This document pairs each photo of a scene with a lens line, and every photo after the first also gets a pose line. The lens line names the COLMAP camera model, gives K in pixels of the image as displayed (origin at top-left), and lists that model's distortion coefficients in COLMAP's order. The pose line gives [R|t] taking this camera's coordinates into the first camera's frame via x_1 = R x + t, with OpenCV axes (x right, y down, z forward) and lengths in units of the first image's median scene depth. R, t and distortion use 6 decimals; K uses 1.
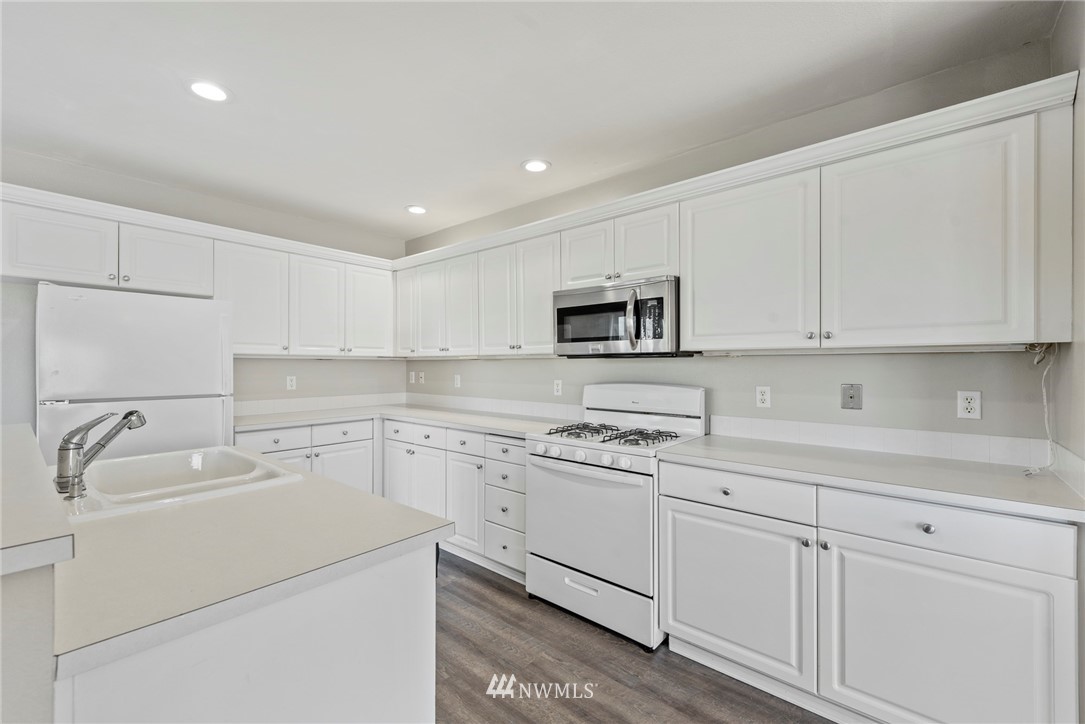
lens RADIAL K [[441.6, 0, 547.1], [0, 441.6, 365.1], [0, 0, 1]] dist [0.003813, -0.001114]
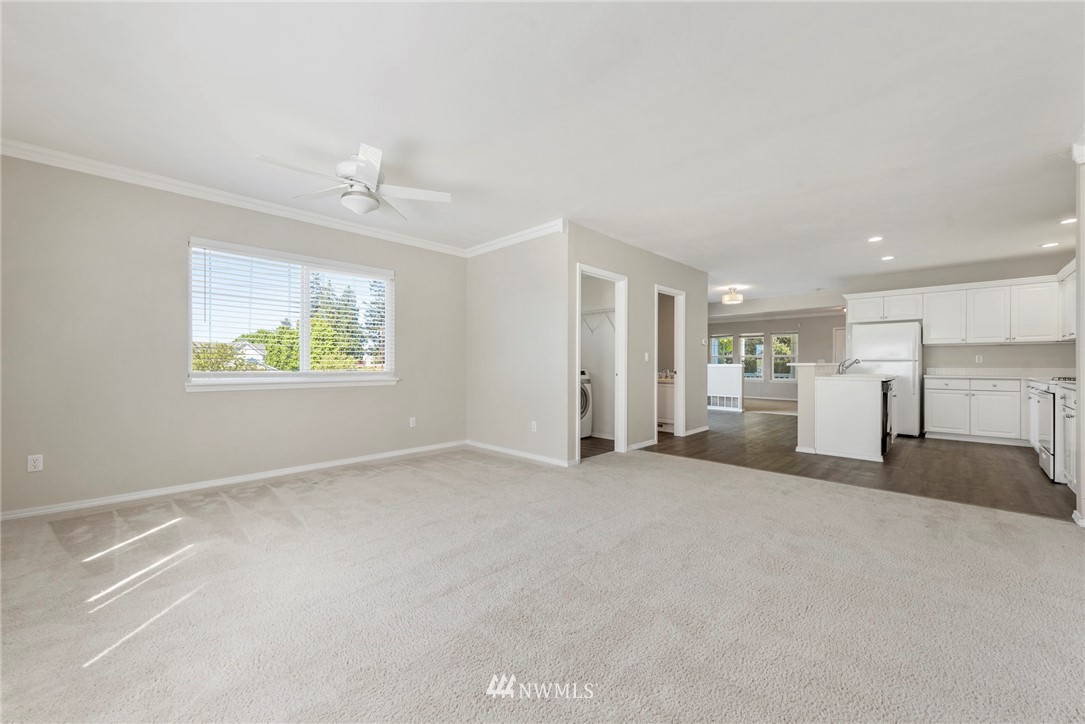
lens RADIAL K [[423.2, 0, 535.4], [0, 423.2, 363.9], [0, 0, 1]] dist [0.002563, -0.000266]
pose [[-0.097686, -0.004463, -0.995207, 1.761386], [-0.001897, 0.999989, -0.004298, 0.096825], [0.995215, 0.001468, -0.097694, -0.829761]]
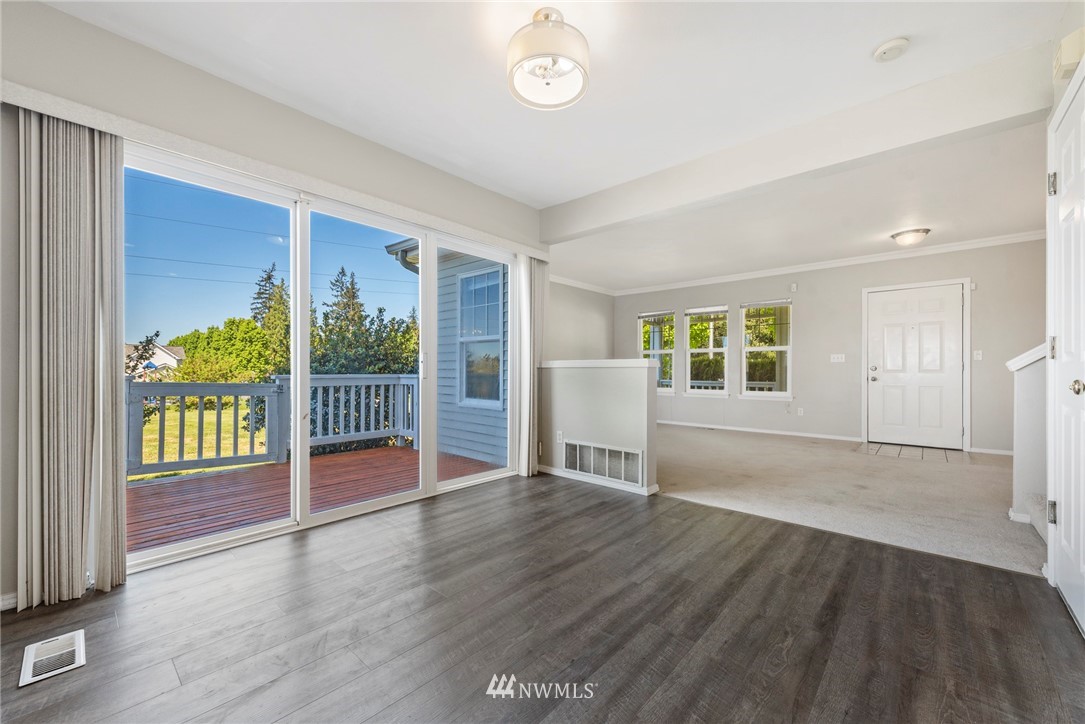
lens RADIAL K [[423.2, 0, 538.5], [0, 423.2, 370.7], [0, 0, 1]] dist [0.002563, -0.000266]
pose [[-0.056880, -0.000463, -0.998381, -0.677886], [-0.001407, 0.999999, -0.000383, 0.116613], [0.998380, 0.001383, -0.056881, 0.293718]]
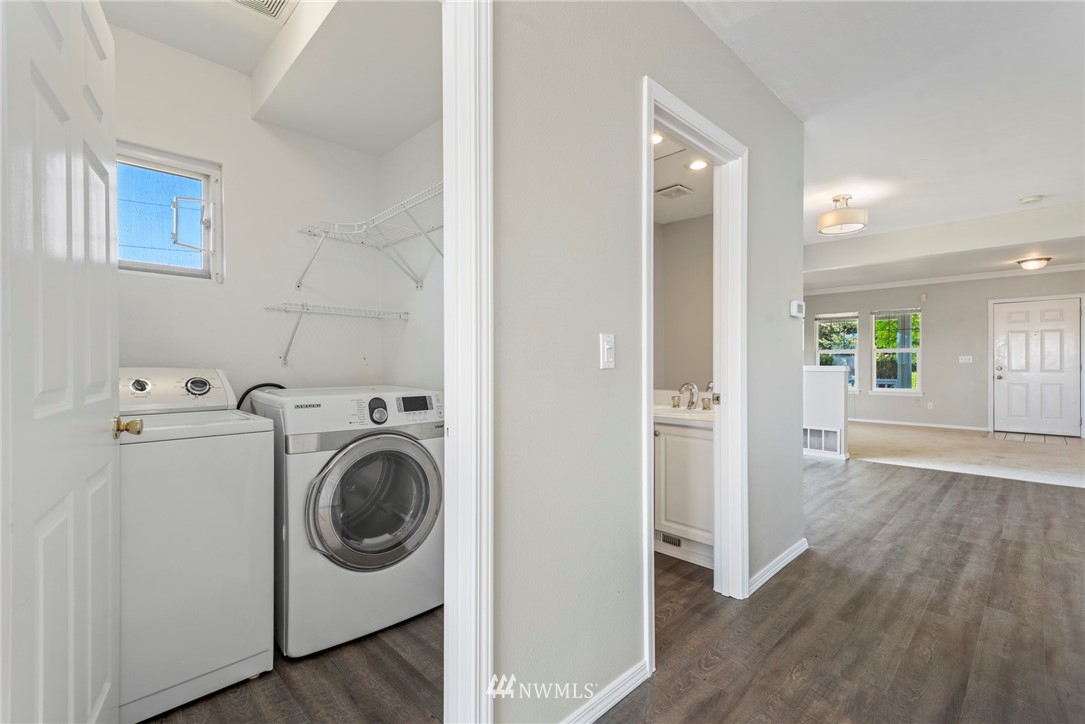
lens RADIAL K [[482.4, 0, 535.9], [0, 482.4, 363.9], [0, 0, 1]] dist [0.004988, -0.000389]
pose [[-0.122033, 0.000314, -0.992526, 0.267131], [0.001972, 0.999998, 0.000074, 0.069170], [0.992524, -0.001949, -0.122033, -0.508067]]
